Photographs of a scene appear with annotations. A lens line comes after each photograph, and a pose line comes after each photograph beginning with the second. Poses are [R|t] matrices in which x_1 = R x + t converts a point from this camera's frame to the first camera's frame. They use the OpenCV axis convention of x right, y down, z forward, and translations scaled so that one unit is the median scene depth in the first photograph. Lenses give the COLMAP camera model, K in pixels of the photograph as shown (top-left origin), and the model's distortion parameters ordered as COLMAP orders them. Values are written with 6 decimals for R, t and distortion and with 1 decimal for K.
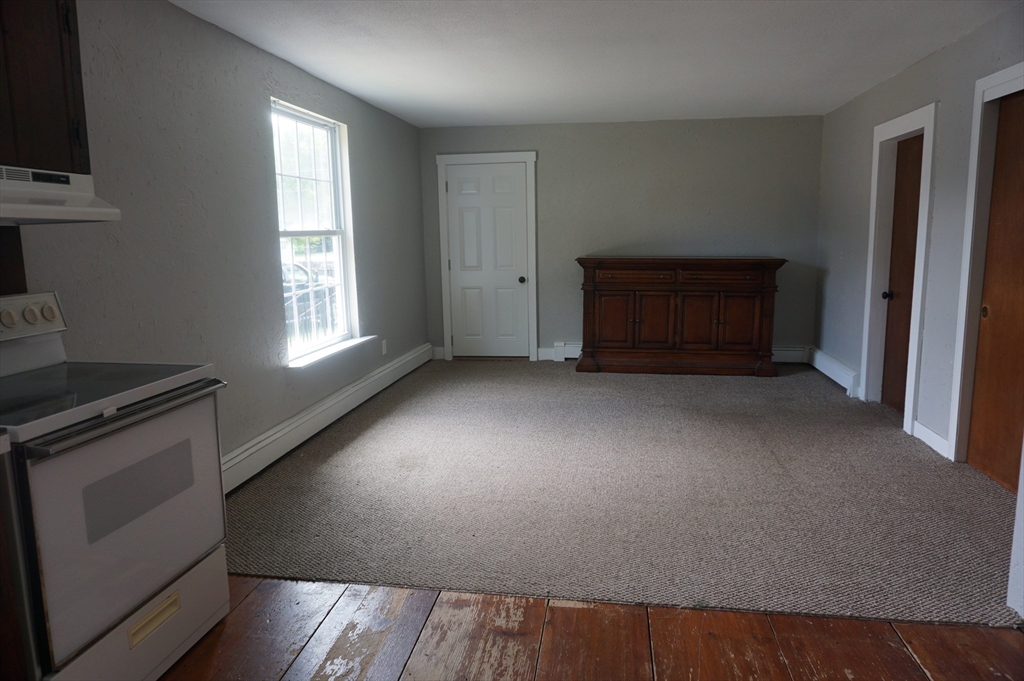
lens RADIAL K [[687.7, 0, 517.2], [0, 687.7, 338.3], [0, 0, 1]] dist [-0.044686, 0.028307]
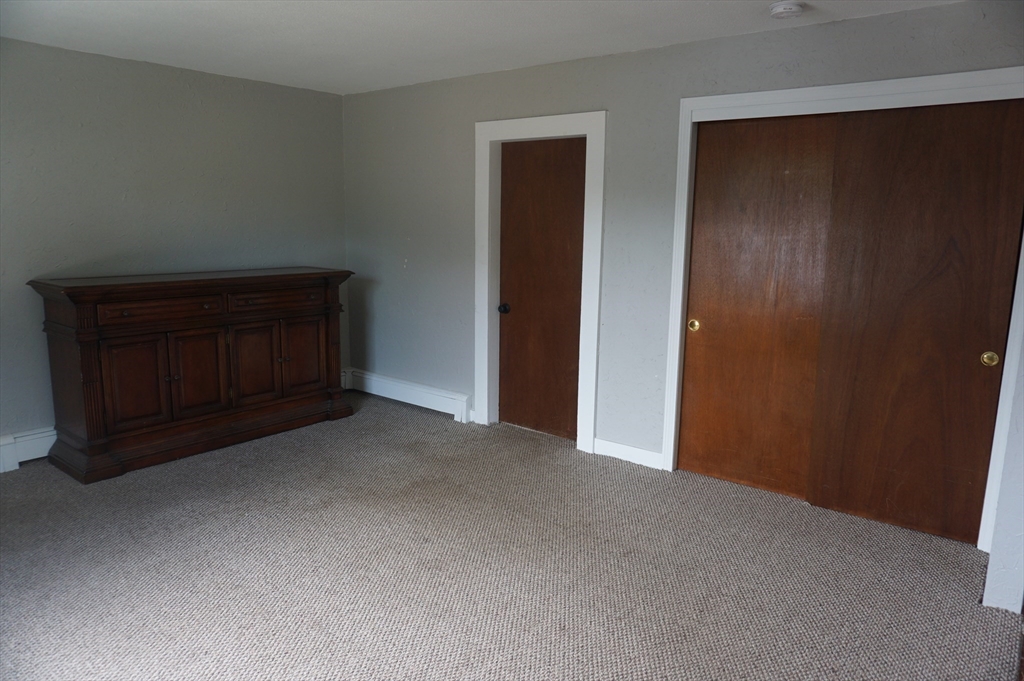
lens RADIAL K [[687.7, 0, 517.2], [0, 687.7, 338.3], [0, 0, 1]] dist [-0.044686, 0.028307]
pose [[0.501937, -0.133940, 0.854470, -0.206563], [0.111581, 0.989708, 0.089594, -0.085311], [-0.857676, 0.050373, 0.511717, 0.409739]]
